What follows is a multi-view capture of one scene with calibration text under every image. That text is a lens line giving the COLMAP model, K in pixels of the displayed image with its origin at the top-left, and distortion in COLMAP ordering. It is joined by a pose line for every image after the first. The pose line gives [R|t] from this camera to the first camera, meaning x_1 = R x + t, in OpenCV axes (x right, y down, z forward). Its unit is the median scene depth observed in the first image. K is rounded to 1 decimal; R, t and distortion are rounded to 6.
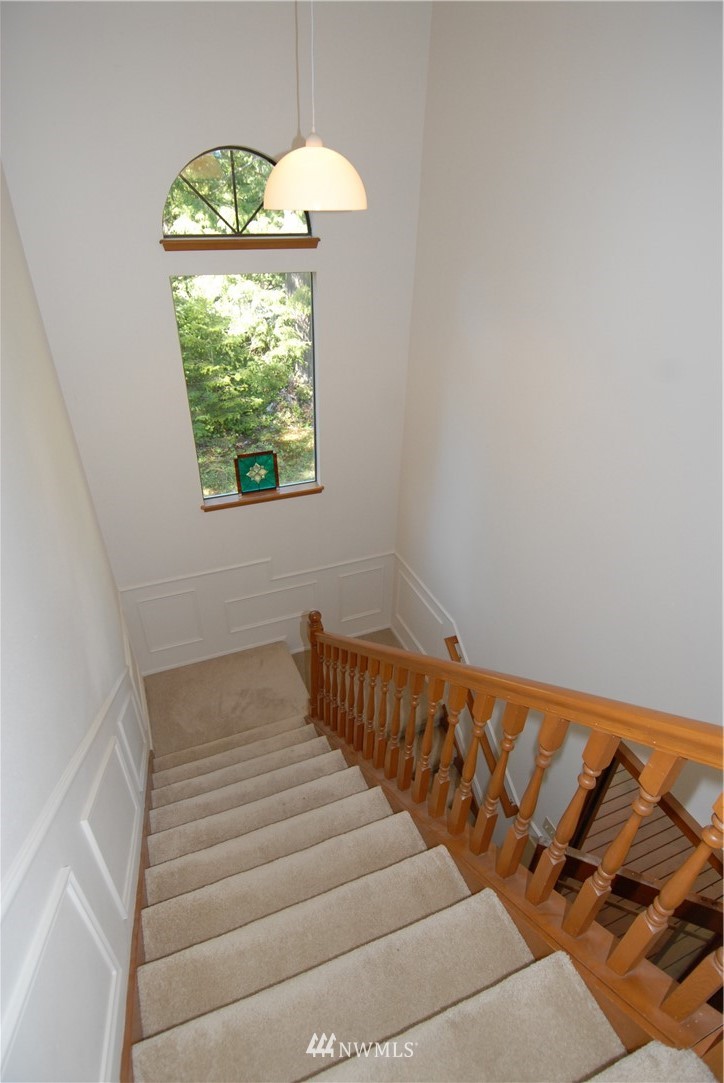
lens RADIAL K [[559.0, 0, 362.9], [0, 559.0, 537.4], [0, 0, 1]] dist [0.044132, -0.049103]
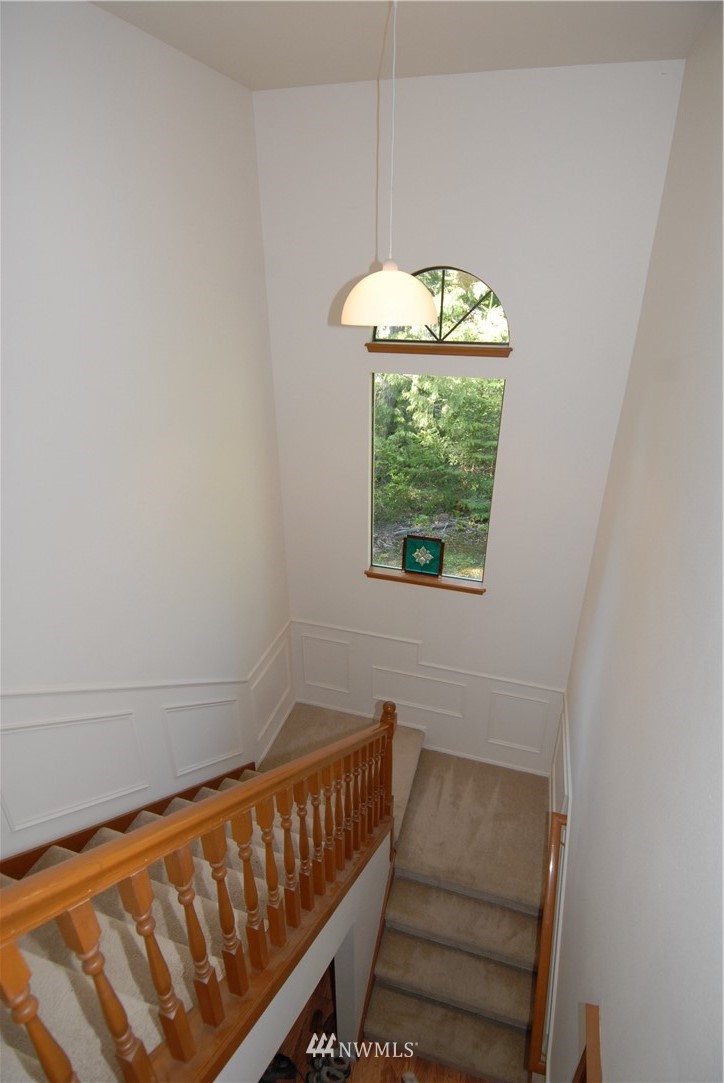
lens RADIAL K [[559.0, 0, 362.9], [0, 559.0, 537.4], [0, 0, 1]] dist [0.044132, -0.049103]
pose [[0.770685, 0.251878, -0.585322, 0.324406], [-0.335907, 0.941157, -0.037282, -0.073231], [0.541489, 0.225347, 0.809943, 0.101756]]
